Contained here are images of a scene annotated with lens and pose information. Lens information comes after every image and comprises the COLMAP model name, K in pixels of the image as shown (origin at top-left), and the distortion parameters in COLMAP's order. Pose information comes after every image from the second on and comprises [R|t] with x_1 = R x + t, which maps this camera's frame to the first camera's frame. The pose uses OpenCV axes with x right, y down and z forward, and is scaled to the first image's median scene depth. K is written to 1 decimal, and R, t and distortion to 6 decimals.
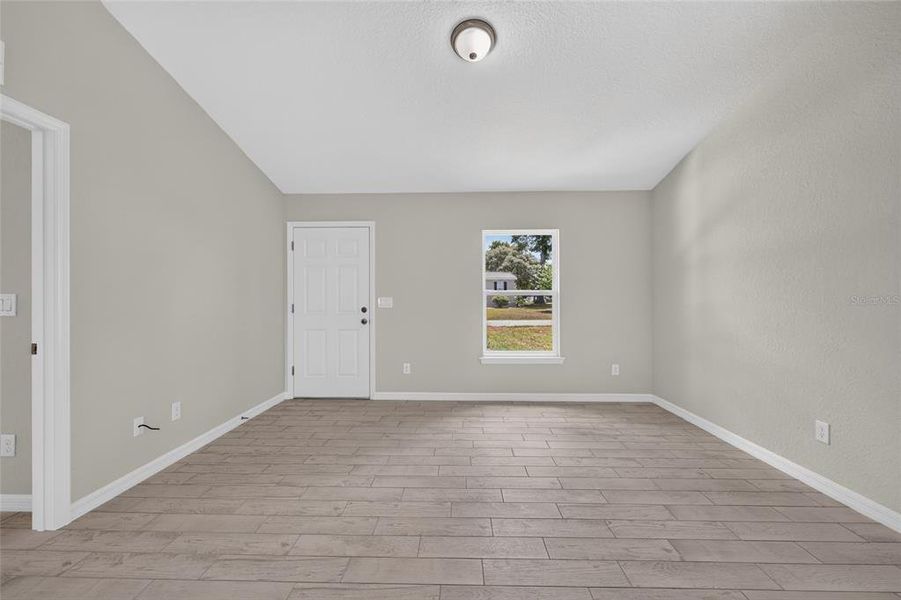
lens RADIAL K [[365.2, 0, 445.5], [0, 365.2, 299.8], [0, 0, 1]] dist [0.001865, 0.000011]
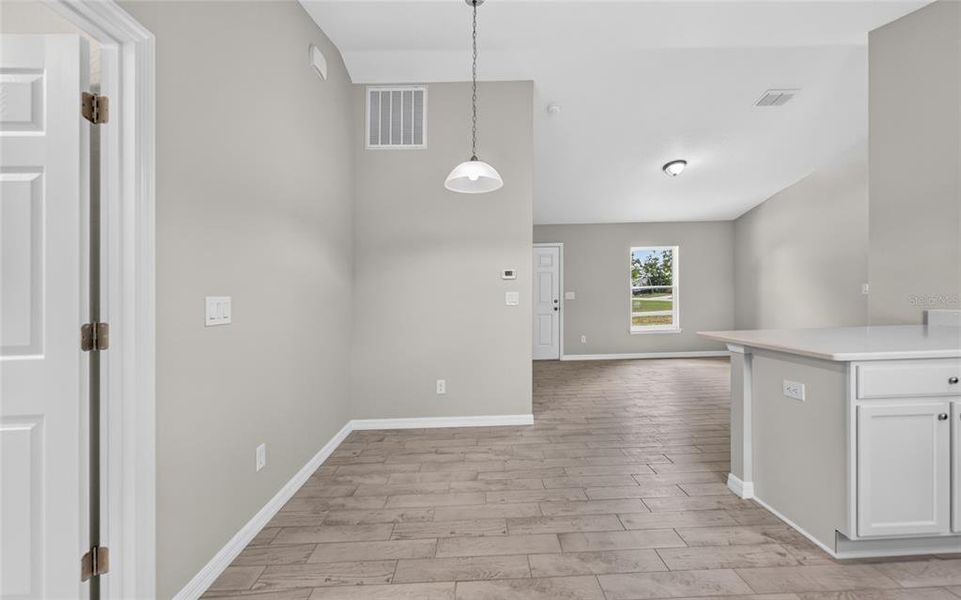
lens RADIAL K [[407.1, 0, 494.5], [0, 407.1, 298.9], [0, 0, 1]] dist [-0.002726, -0.000249]
pose [[0.996813, -0.028833, 0.074384, -0.658850], [0.028223, 0.999559, 0.009236, -0.005610], [-0.074617, -0.007108, 0.997187, -0.731199]]
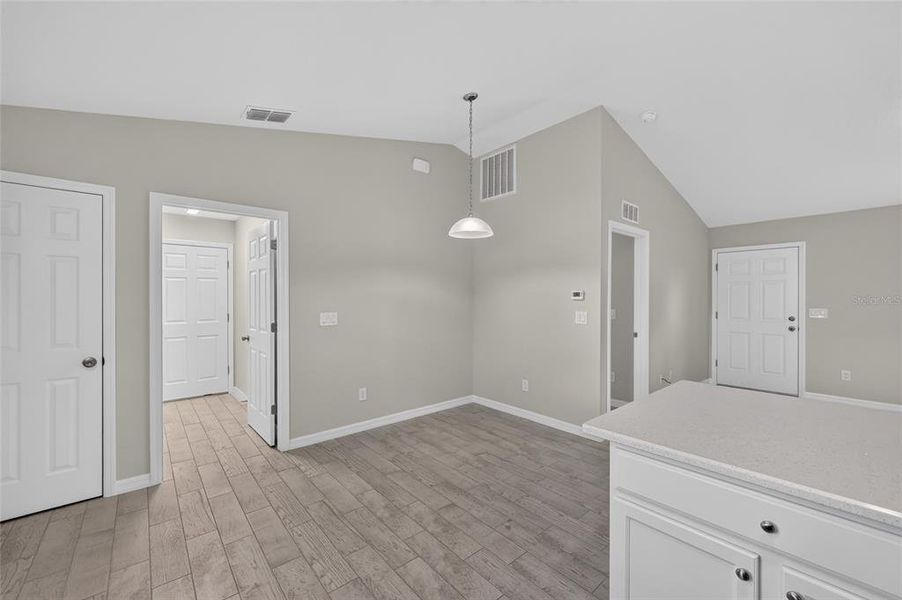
lens RADIAL K [[365.6, 0, 446.0], [0, 365.6, 299.8], [0, 0, 1]] dist [0.001865, 0.000011]
pose [[0.677366, 0.006818, -0.735615, -0.121941], [0.000569, 0.999952, 0.009793, -0.049236], [0.735646, -0.007052, 0.677330, -0.652652]]
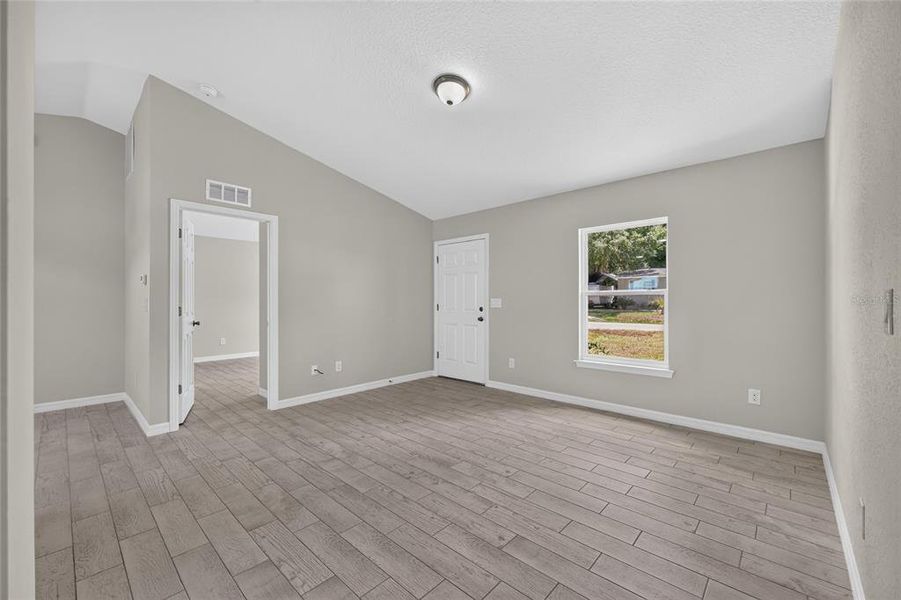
lens RADIAL K [[365.2, 0, 445.5], [0, 365.2, 299.8], [0, 0, 1]] dist [0.001865, 0.000011]
pose [[0.745674, -0.001756, -0.666308, 0.523126], [0.001727, 0.999998, -0.000703, -0.002625], [0.666308, -0.000626, 0.745676, 0.045174]]
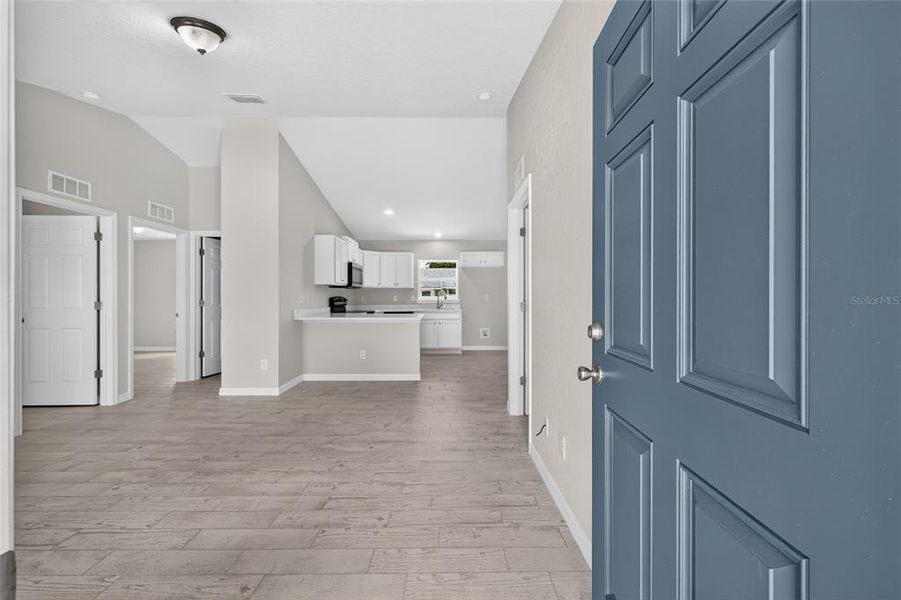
lens RADIAL K [[365.2, 0, 445.5], [0, 365.2, 299.8], [0, 0, 1]] dist [0.001865, 0.000011]
pose [[-0.999576, 0.003548, -0.028899, -0.326384], [0.003380, 0.999977, 0.005864, 0.001777], [0.028920, 0.005764, -0.999565, 1.186741]]
